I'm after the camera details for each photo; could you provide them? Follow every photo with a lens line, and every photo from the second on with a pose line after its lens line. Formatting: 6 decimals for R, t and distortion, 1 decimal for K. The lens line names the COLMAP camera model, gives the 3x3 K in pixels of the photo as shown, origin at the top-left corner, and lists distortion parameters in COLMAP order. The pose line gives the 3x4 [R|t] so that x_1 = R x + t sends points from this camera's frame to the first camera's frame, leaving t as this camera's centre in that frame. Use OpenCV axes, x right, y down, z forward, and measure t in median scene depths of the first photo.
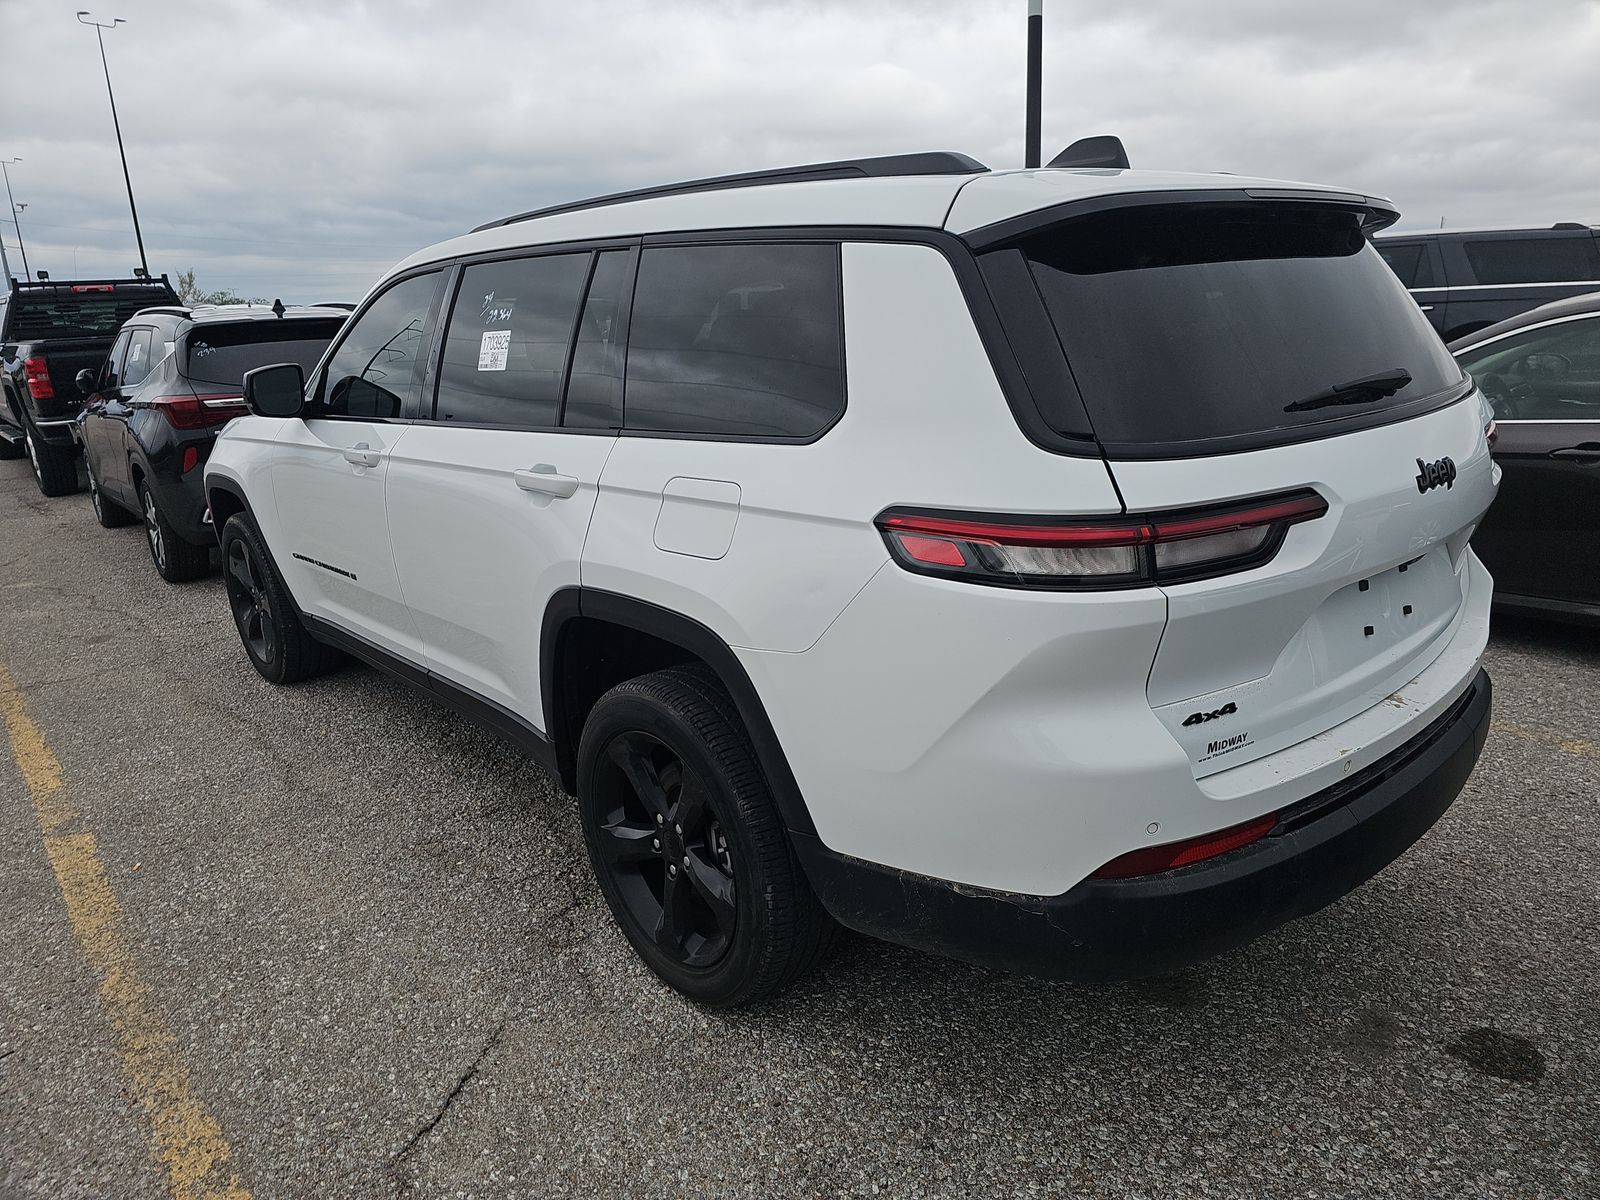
lens RADIAL K [[1070.2, 0, 838.8], [0, 1070.2, 614.1], [0, 0, 1]] dist [0.065954, -0.074325]
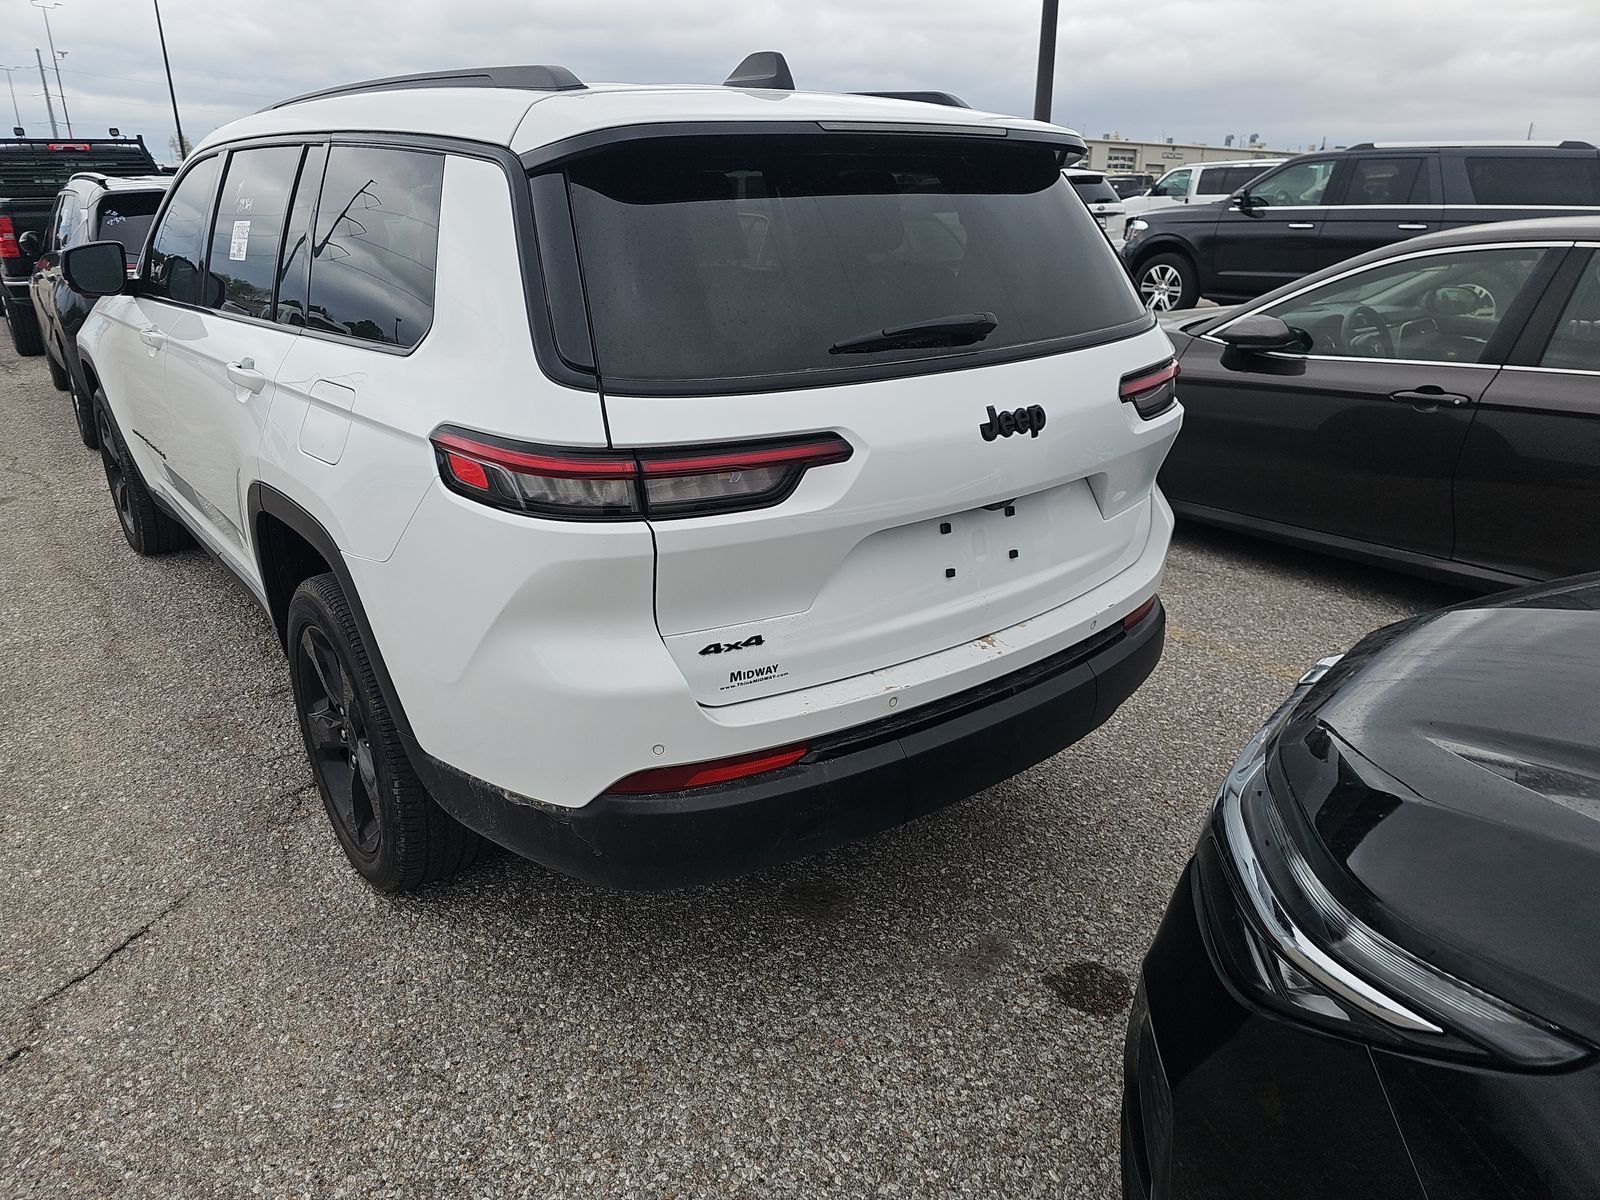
lens RADIAL K [[1081.1, 0, 809.2], [0, 1081.1, 591.7], [0, 0, 1]] dist [0.073527, -0.076056]
pose [[0.996910, 0.060847, -0.049687, 0.383968], [-0.057034, 0.995562, 0.074850, -0.033679], [0.054021, -0.071785, 0.995956, -0.024924]]
